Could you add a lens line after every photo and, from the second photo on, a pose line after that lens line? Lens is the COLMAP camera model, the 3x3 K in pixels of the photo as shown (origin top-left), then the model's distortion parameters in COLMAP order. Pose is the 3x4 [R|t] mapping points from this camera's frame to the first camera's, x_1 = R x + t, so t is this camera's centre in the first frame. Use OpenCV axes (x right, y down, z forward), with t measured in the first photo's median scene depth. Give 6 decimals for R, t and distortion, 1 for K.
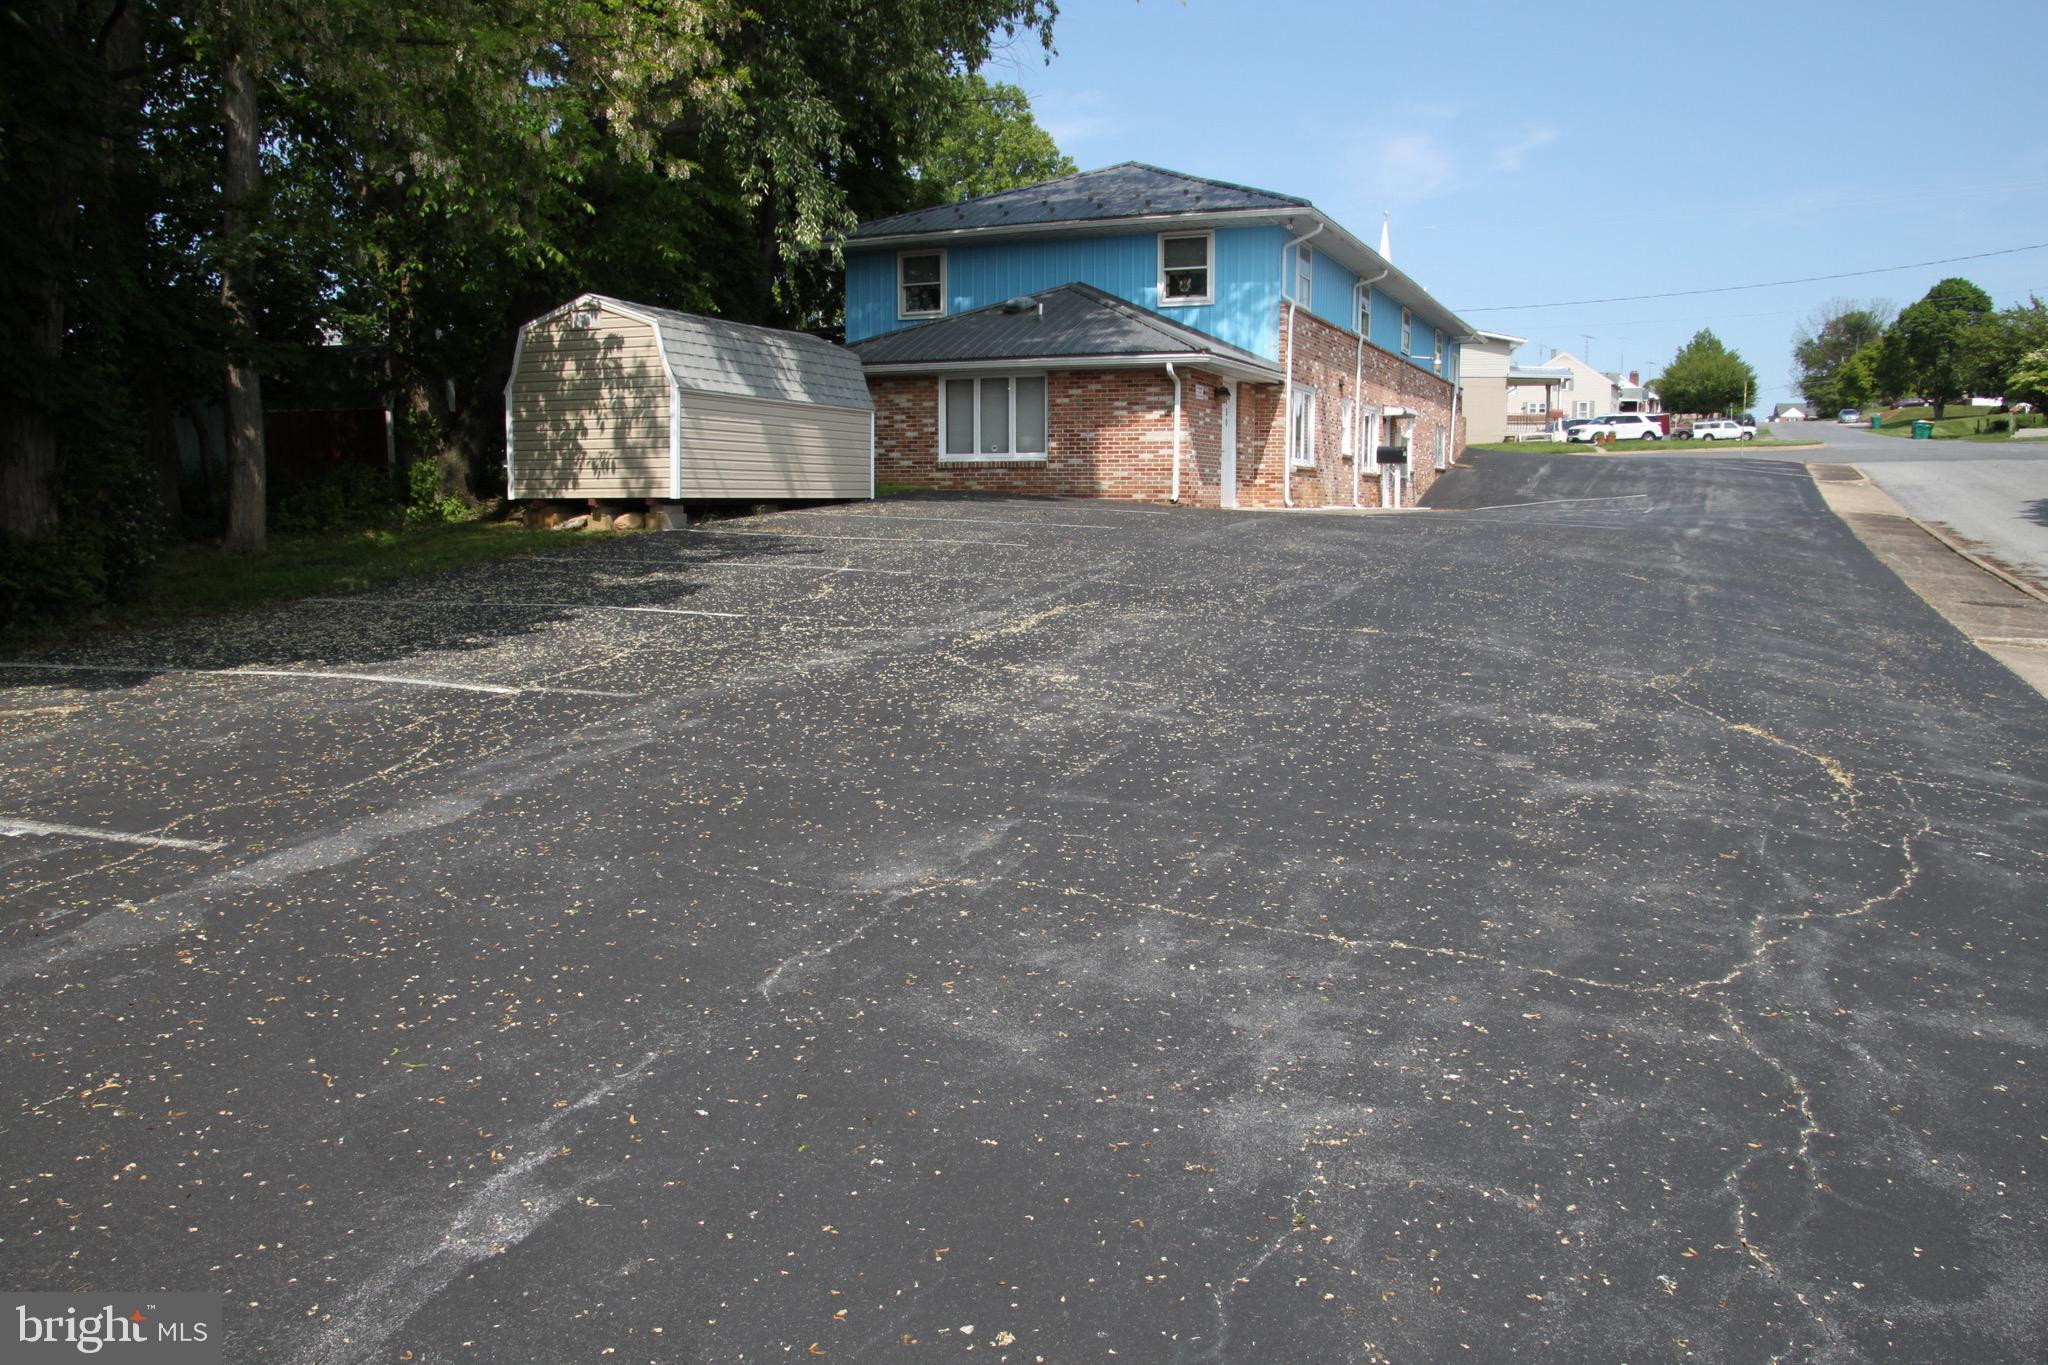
lens RADIAL K [[1524.6, 0, 1017.3], [0, 1524.6, 694.7], [0, 0, 1]] dist [-0.120515, 0.064944]
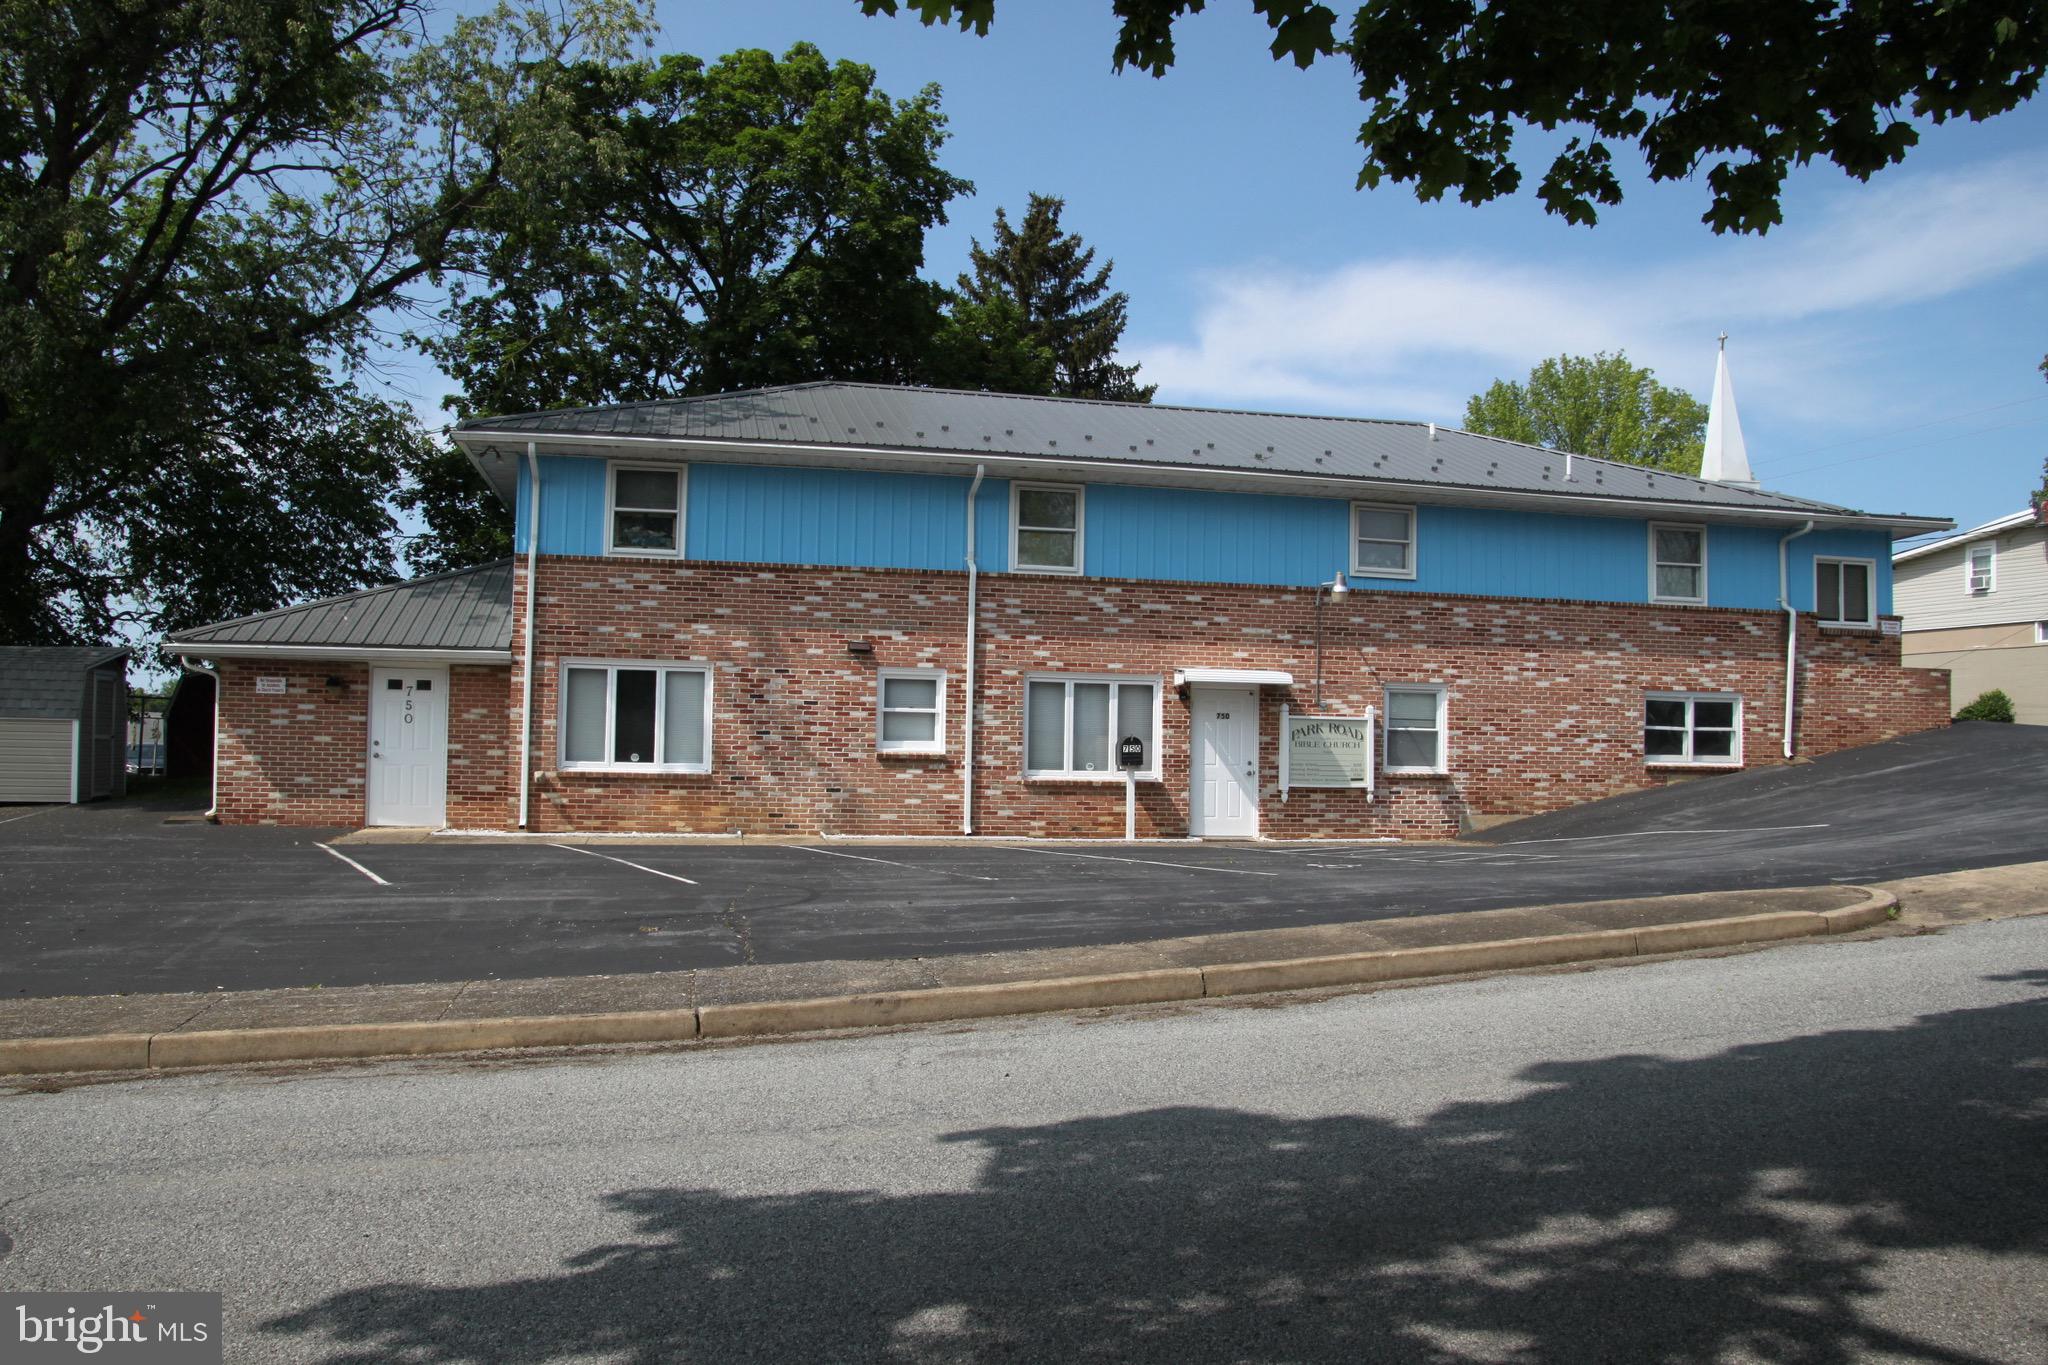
lens RADIAL K [[1524.6, 0, 1017.3], [0, 1524.6, 694.7], [0, 0, 1]] dist [-0.120515, 0.064944]
pose [[0.595577, -0.033322, -0.802607, 0.955403], [-0.114833, 0.985346, -0.126121, -0.131695], [0.795048, 0.167281, 0.583023, 0.805920]]
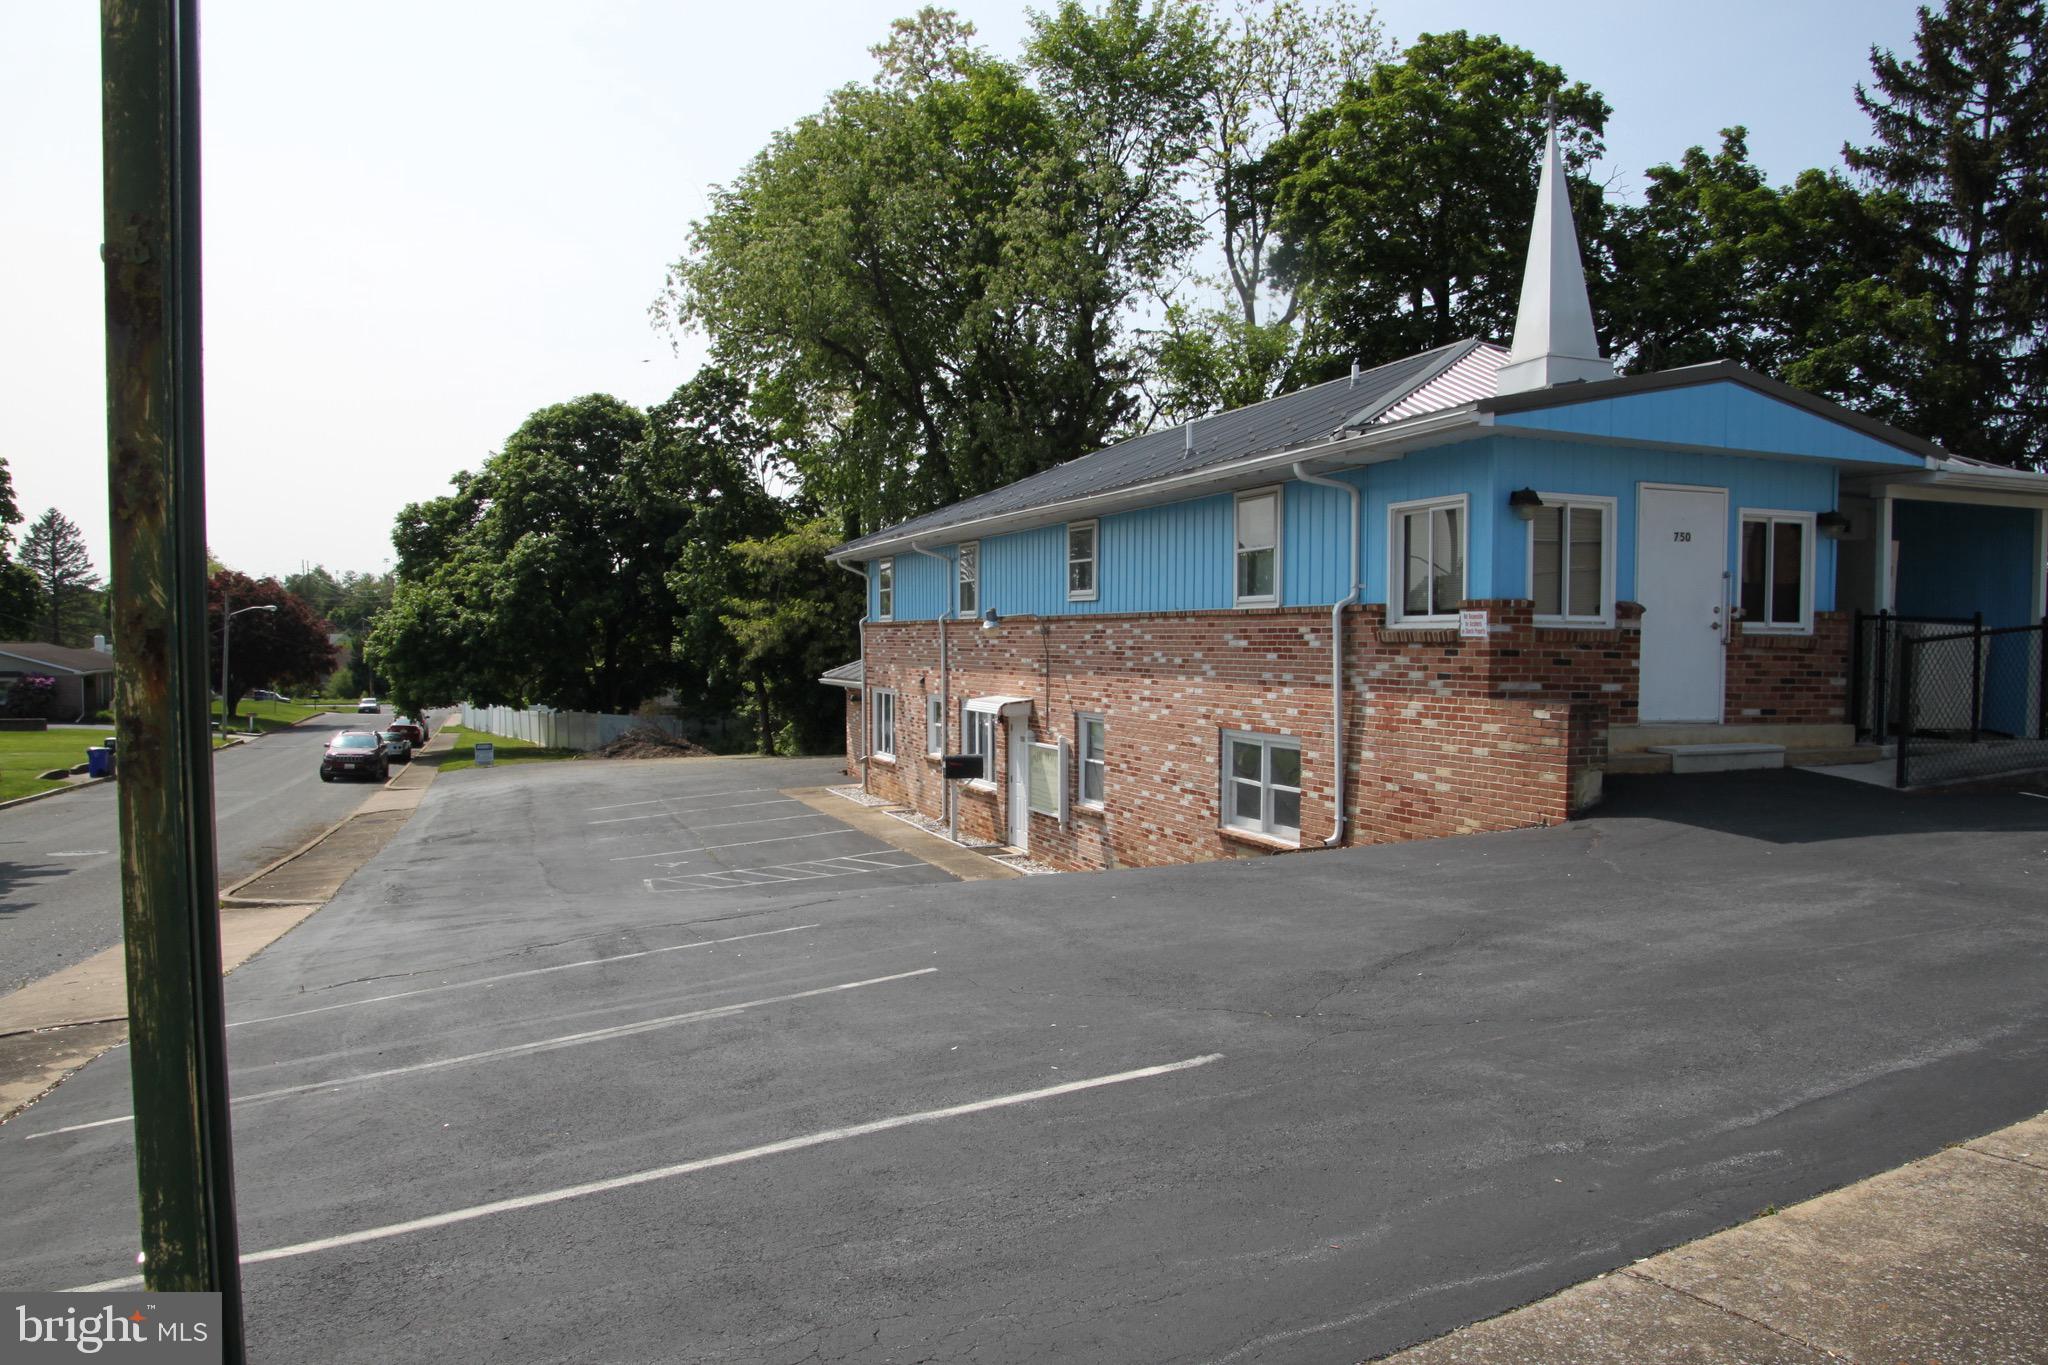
lens RADIAL K [[1524.6, 0, 1017.3], [0, 1524.6, 694.7], [0, 0, 1]] dist [-0.120515, 0.064944]
pose [[-0.711376, 0.017553, -0.702593, 0.996881], [-0.095446, 0.988014, 0.121323, -0.380515], [0.696301, 0.153366, -0.701173, 2.045199]]
